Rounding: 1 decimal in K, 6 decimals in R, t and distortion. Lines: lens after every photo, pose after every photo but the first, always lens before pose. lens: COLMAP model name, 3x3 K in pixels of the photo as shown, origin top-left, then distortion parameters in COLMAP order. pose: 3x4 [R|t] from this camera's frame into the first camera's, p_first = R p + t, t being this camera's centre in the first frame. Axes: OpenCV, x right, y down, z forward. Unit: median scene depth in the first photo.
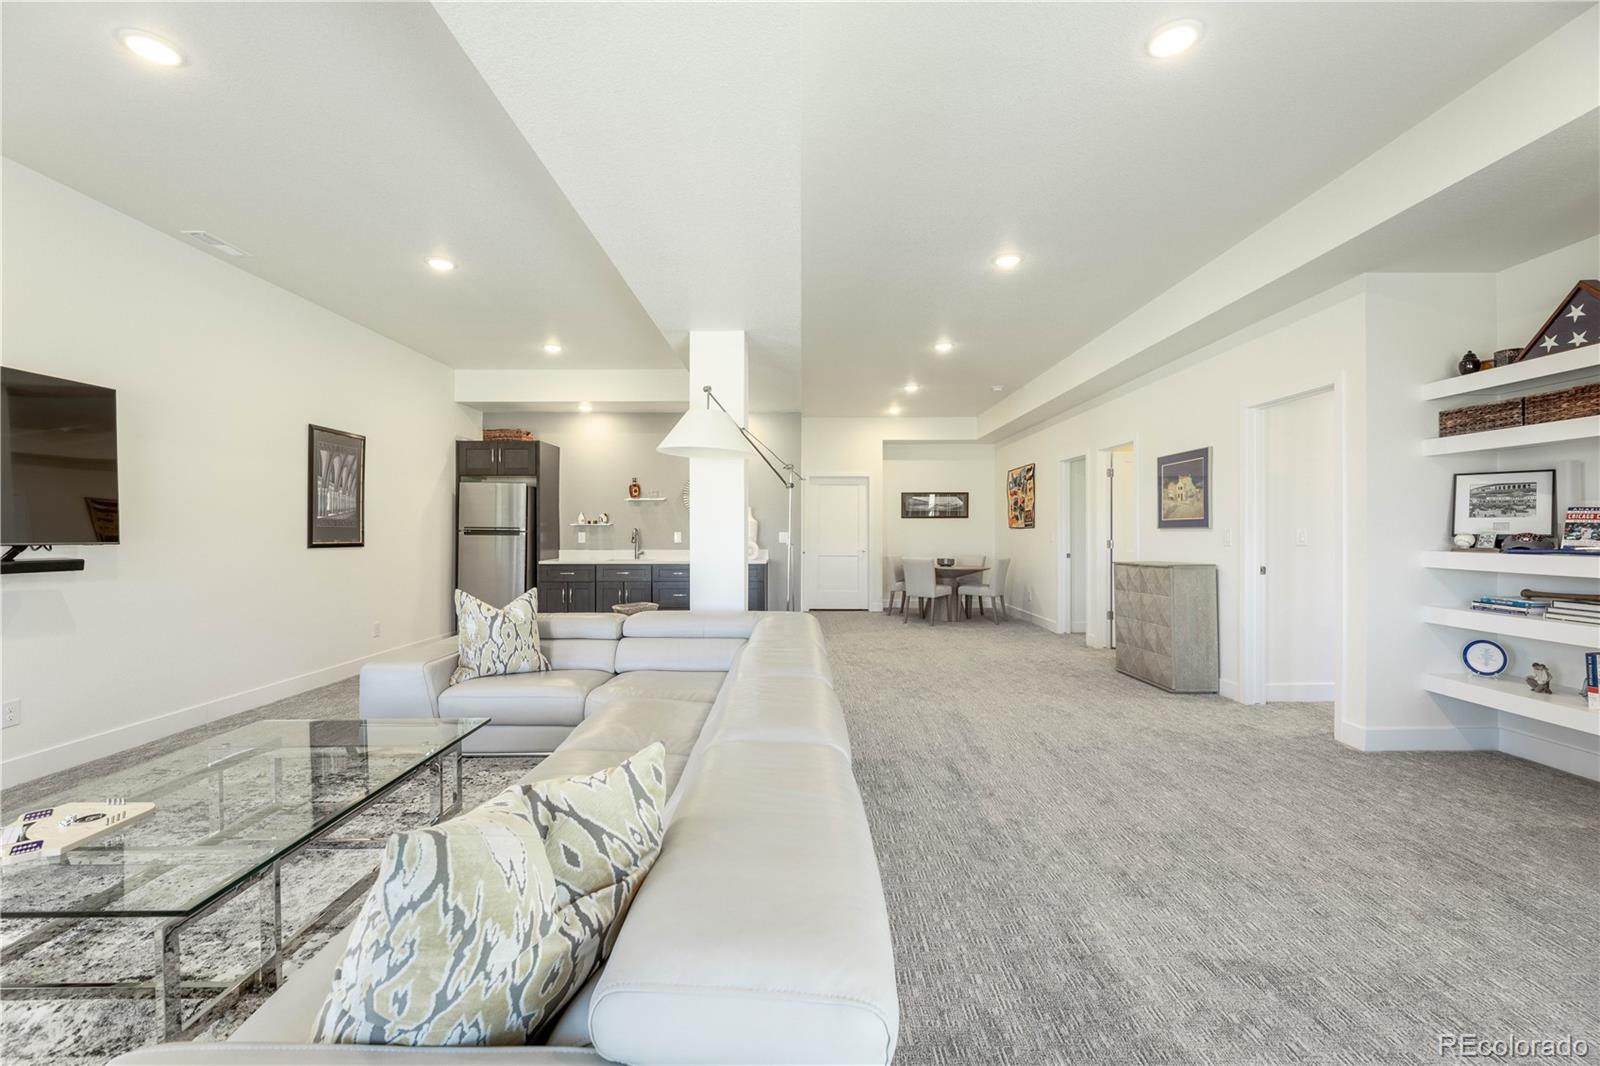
lens RADIAL K [[660.9, 0, 804.4], [0, 660.9, 534.0], [0, 0, 1]] dist [-0.001989, 0.000756]
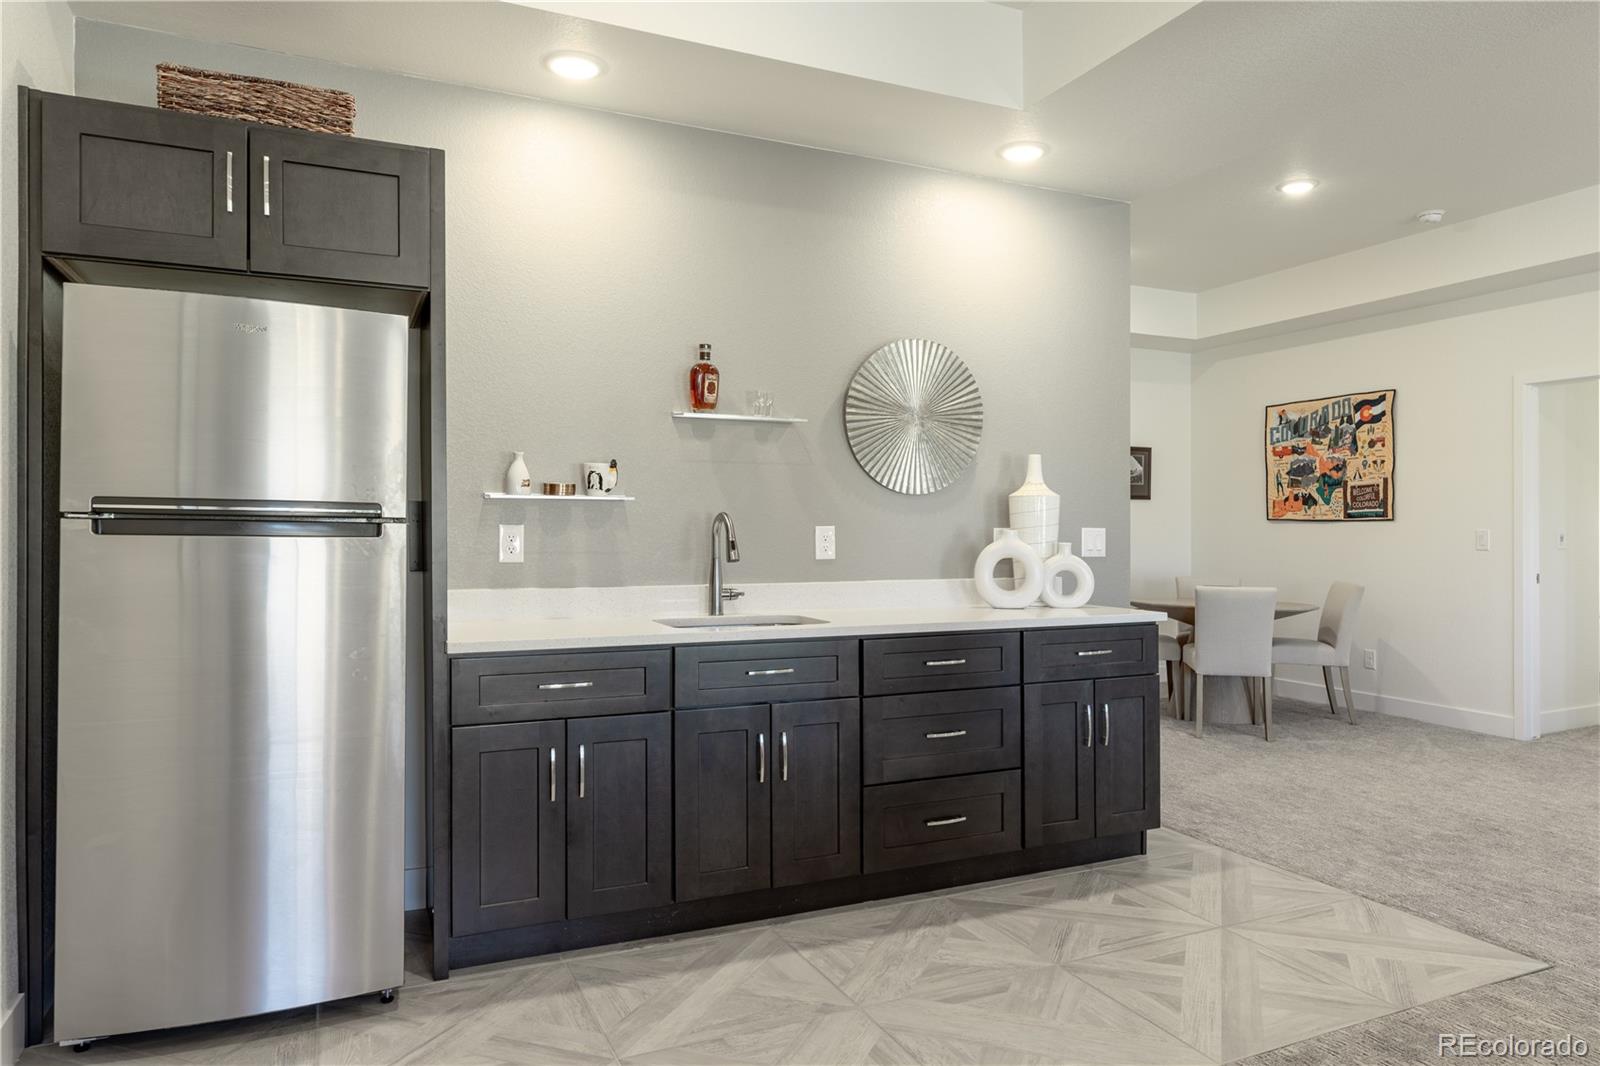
lens RADIAL K [[1062.6, 0, 861.6], [0, 1062.6, 526.2], [0, 0, 1]] dist [0.000707, 0.001265]
pose [[0.898581, 0.004531, 0.438785, -0.494403], [-0.002096, 0.999980, -0.006033, 0.000362], [-0.438803, 0.004502, 0.898572, 0.657898]]
